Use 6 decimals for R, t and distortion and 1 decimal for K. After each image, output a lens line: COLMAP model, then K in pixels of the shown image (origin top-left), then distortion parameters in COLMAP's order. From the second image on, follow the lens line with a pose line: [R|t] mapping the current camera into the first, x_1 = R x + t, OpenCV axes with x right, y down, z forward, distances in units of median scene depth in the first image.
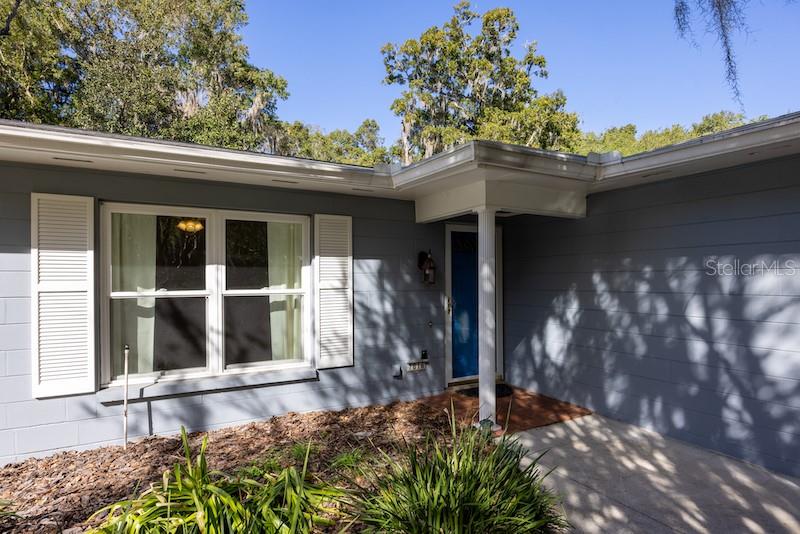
lens RADIAL K [[449.0, 0, 403.9], [0, 449.0, 268.4], [0, 0, 1]] dist [0.007788, 0.003167]
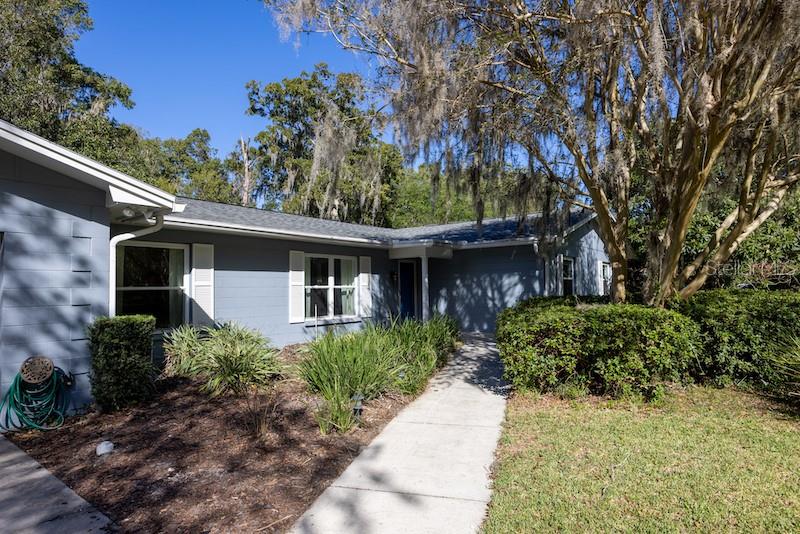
lens RADIAL K [[471.7, 0, 399.5], [0, 471.7, 271.8], [0, 0, 1]] dist [0.003219, 0.000373]
pose [[0.920688, 0.007241, 0.390231, -1.078371], [0.000247, 0.999817, -0.019136, 0.017716], [-0.390298, 0.017714, 0.920518, -1.581943]]
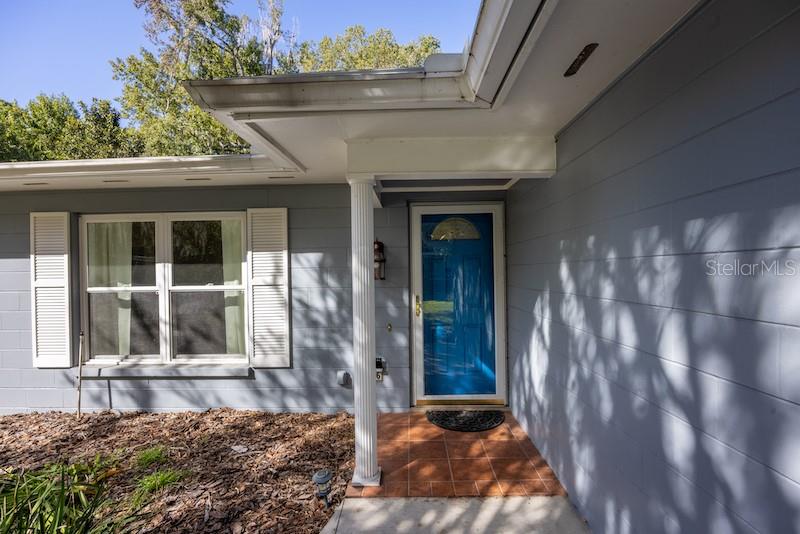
lens RADIAL K [[383.0, 0, 401.1], [0, 383.0, 262.6], [0, 0, 1]] dist [-0.000134, -0.001632]
pose [[0.852253, -0.020197, -0.522741, 0.555085], [0.025198, 0.999679, 0.002457, 0.003301], [0.522523, -0.015266, 0.852488, 0.489230]]
